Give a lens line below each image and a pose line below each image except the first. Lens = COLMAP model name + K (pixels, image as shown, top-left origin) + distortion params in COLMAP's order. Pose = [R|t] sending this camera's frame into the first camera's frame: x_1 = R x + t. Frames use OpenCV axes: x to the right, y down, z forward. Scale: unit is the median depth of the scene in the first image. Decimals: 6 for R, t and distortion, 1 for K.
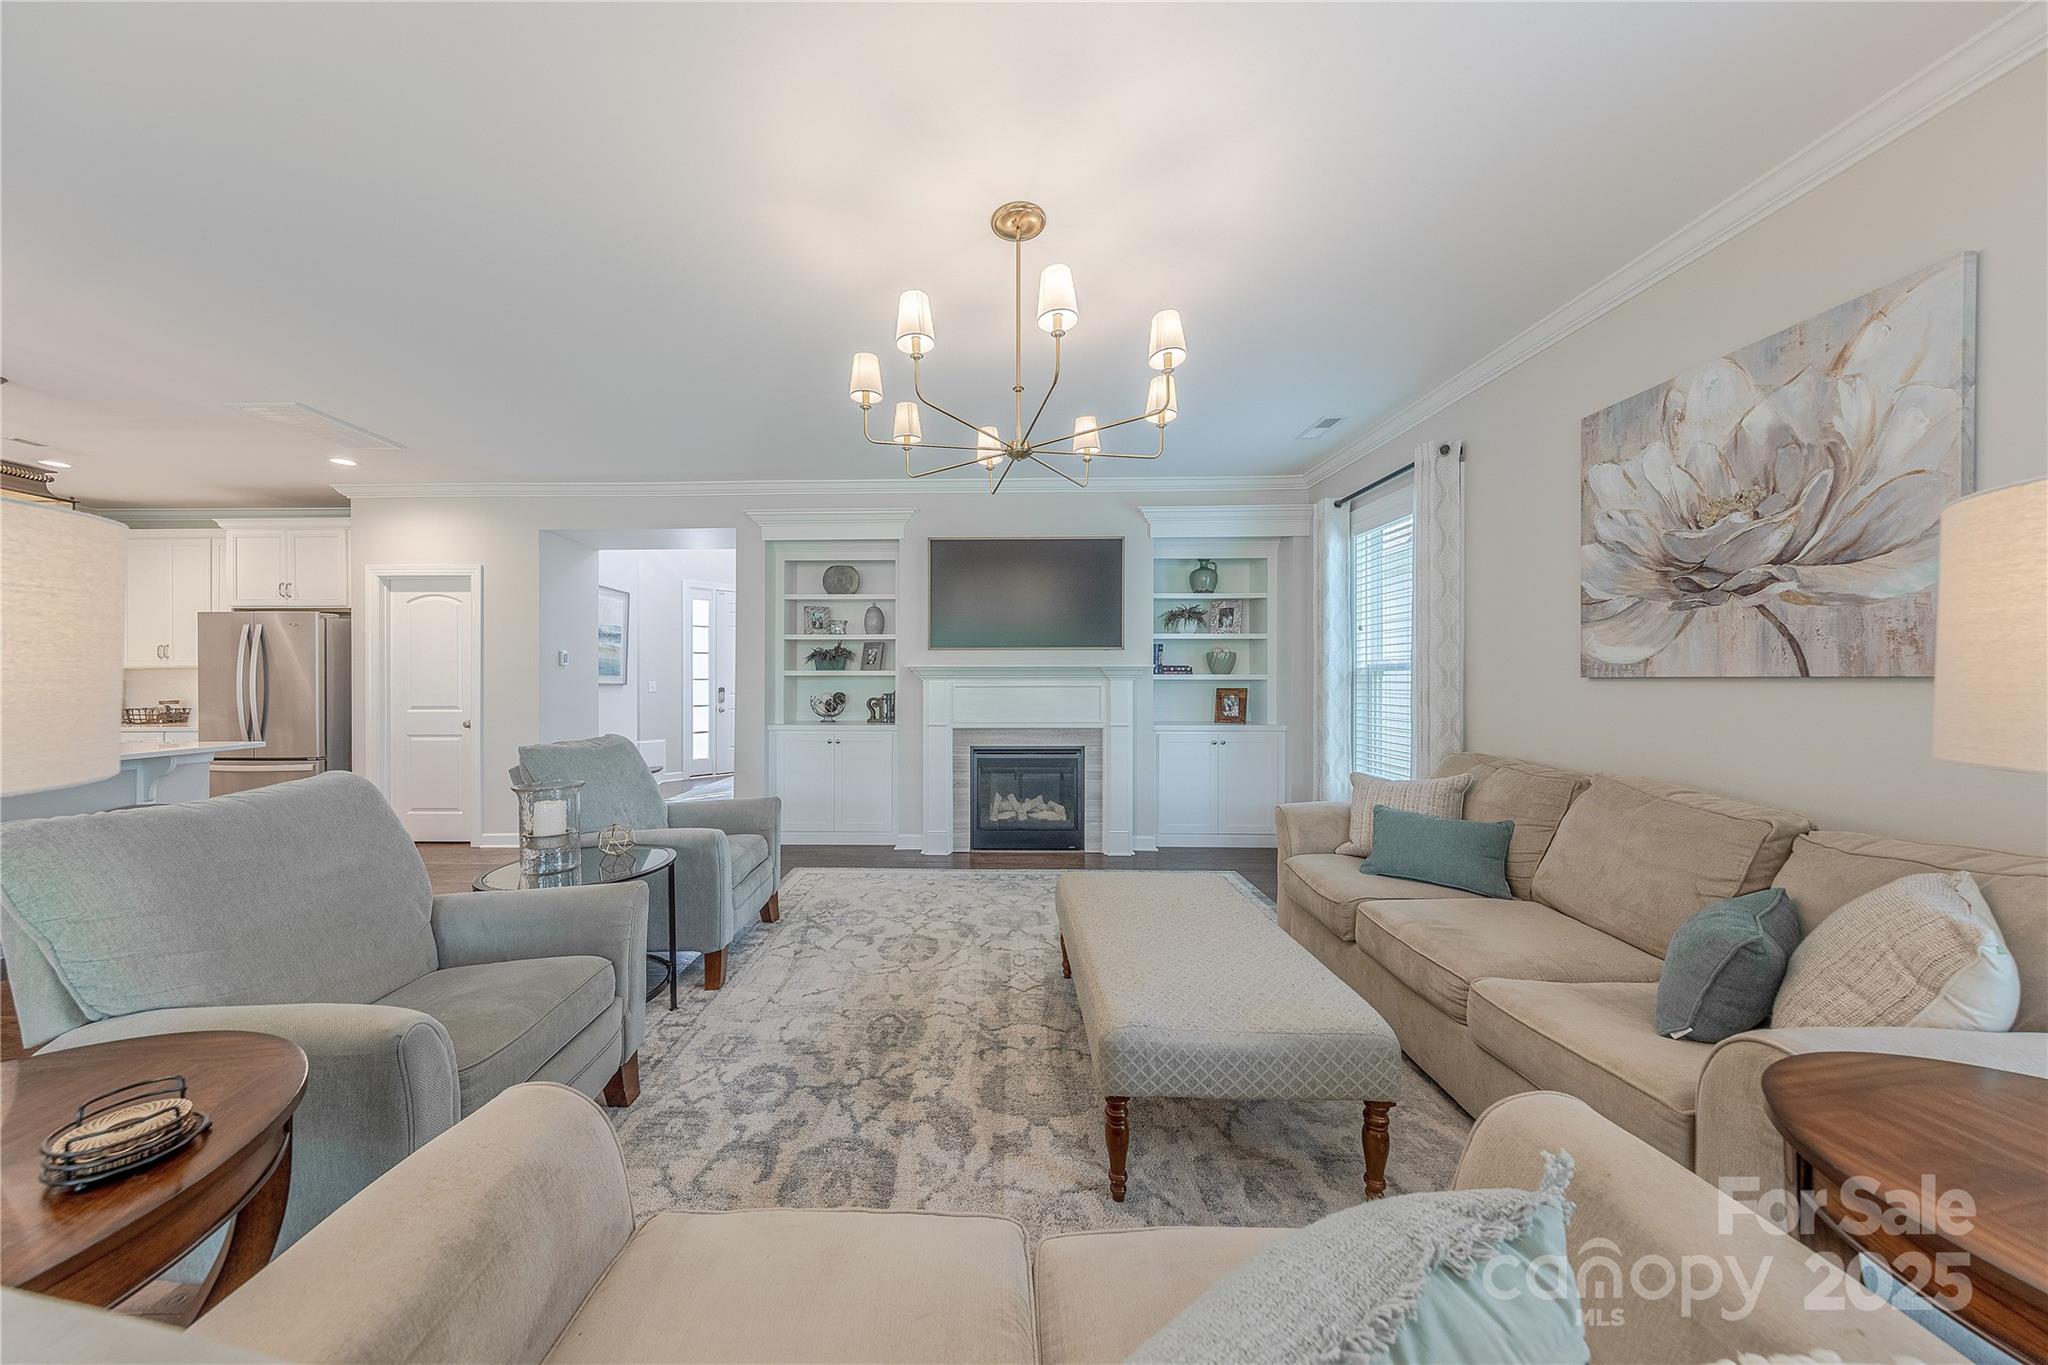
lens RADIAL K [[647.6, 0, 969.3], [0, 647.6, 681.5], [0, 0, 1]] dist [-0.000974, -0.000159]
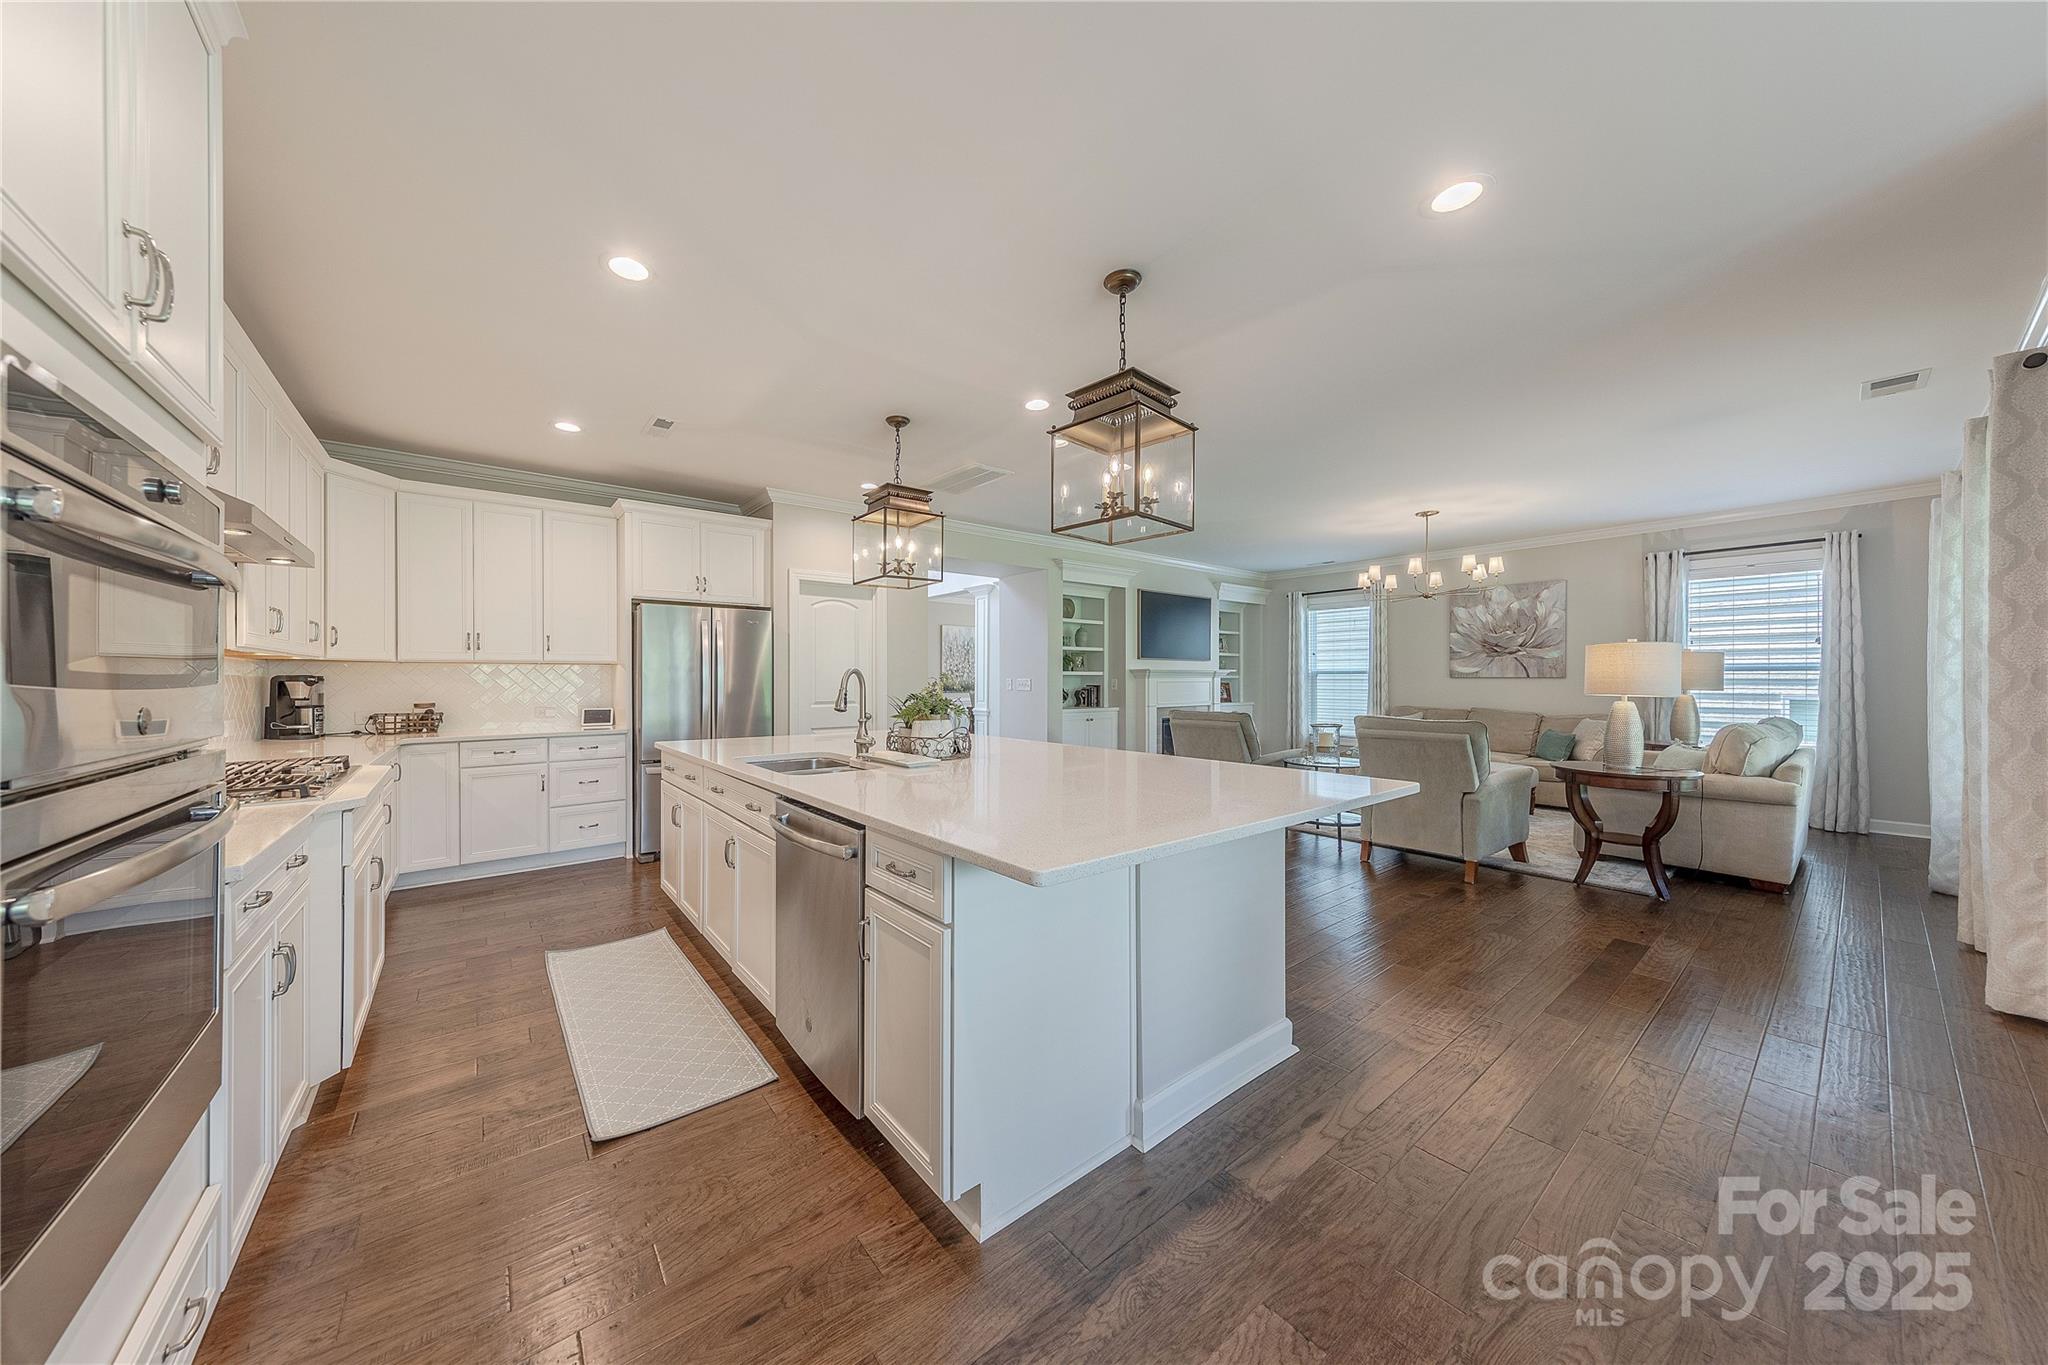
lens RADIAL K [[645.8, 0, 966.0], [0, 645.8, 678.4], [0, 0, 1]] dist [0.000332, 0.000028]
pose [[0.797036, 0.000816, 0.603931, -2.610464], [0.000896, 0.999996, -0.002533, 0.004498], [-0.603931, 0.002560, 0.797033, -0.018431]]
